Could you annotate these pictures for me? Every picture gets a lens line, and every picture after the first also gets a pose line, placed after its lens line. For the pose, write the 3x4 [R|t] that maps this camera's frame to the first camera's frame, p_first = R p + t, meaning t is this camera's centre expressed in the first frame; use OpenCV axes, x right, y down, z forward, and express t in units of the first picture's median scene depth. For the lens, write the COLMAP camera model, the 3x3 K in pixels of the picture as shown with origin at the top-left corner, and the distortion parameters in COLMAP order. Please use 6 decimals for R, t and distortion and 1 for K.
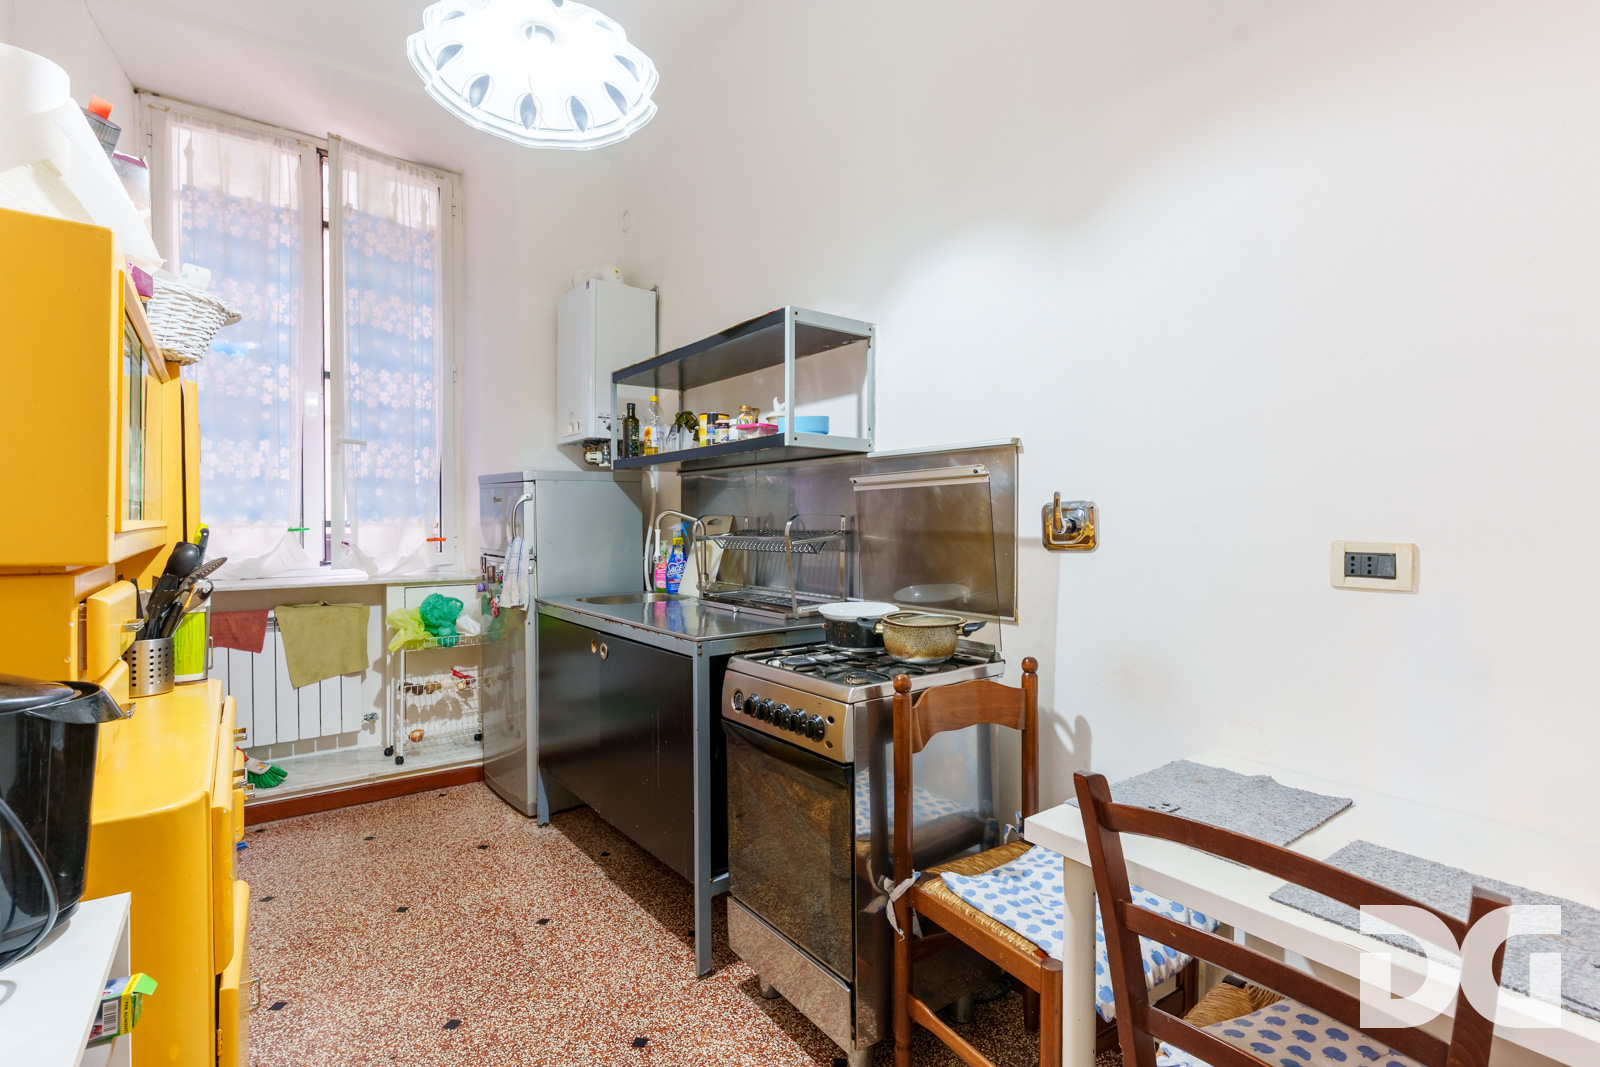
lens RADIAL K [[773.6, 0, 804.1], [0, 773.6, 531.1], [0, 0, 1]] dist [0.001699, 0.000750]
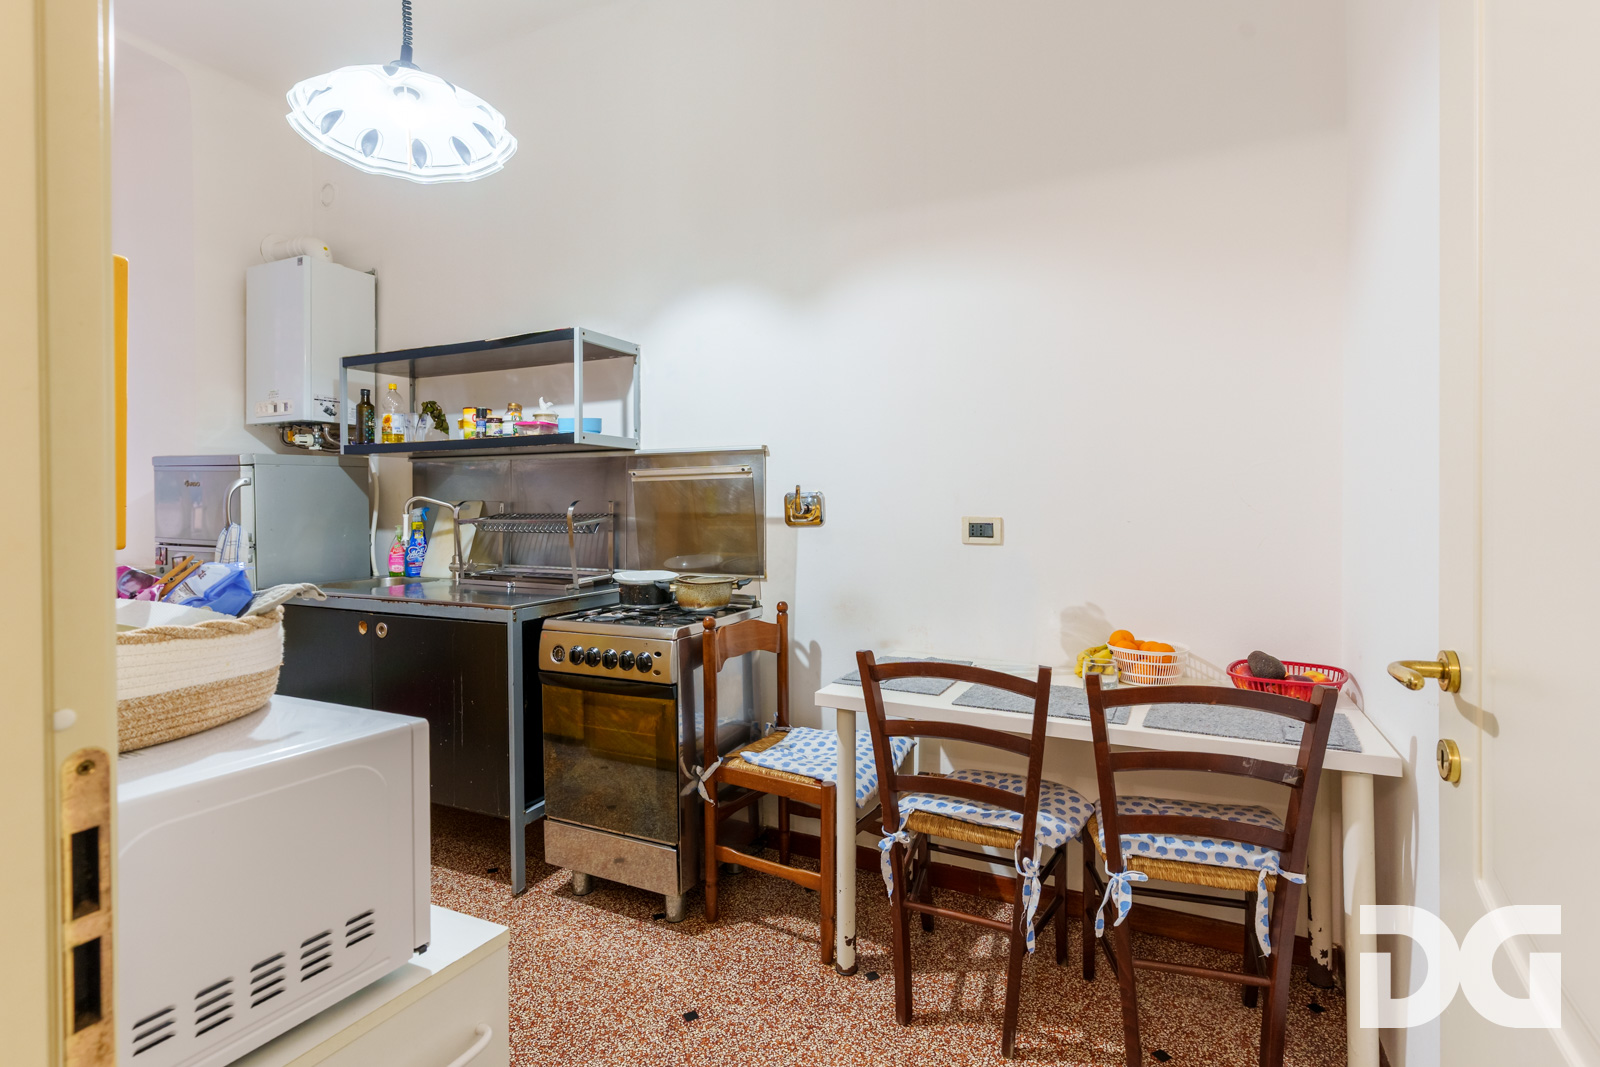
lens RADIAL K [[787.3, 0, 805.6], [0, 787.3, 506.6], [0, 0, 1]] dist [0.000747, 0.000266]
pose [[0.891600, -0.005532, 0.452791, -0.297449], [0.009480, 0.999934, -0.006451, -0.001147], [-0.452725, 0.010044, 0.891594, -0.283801]]
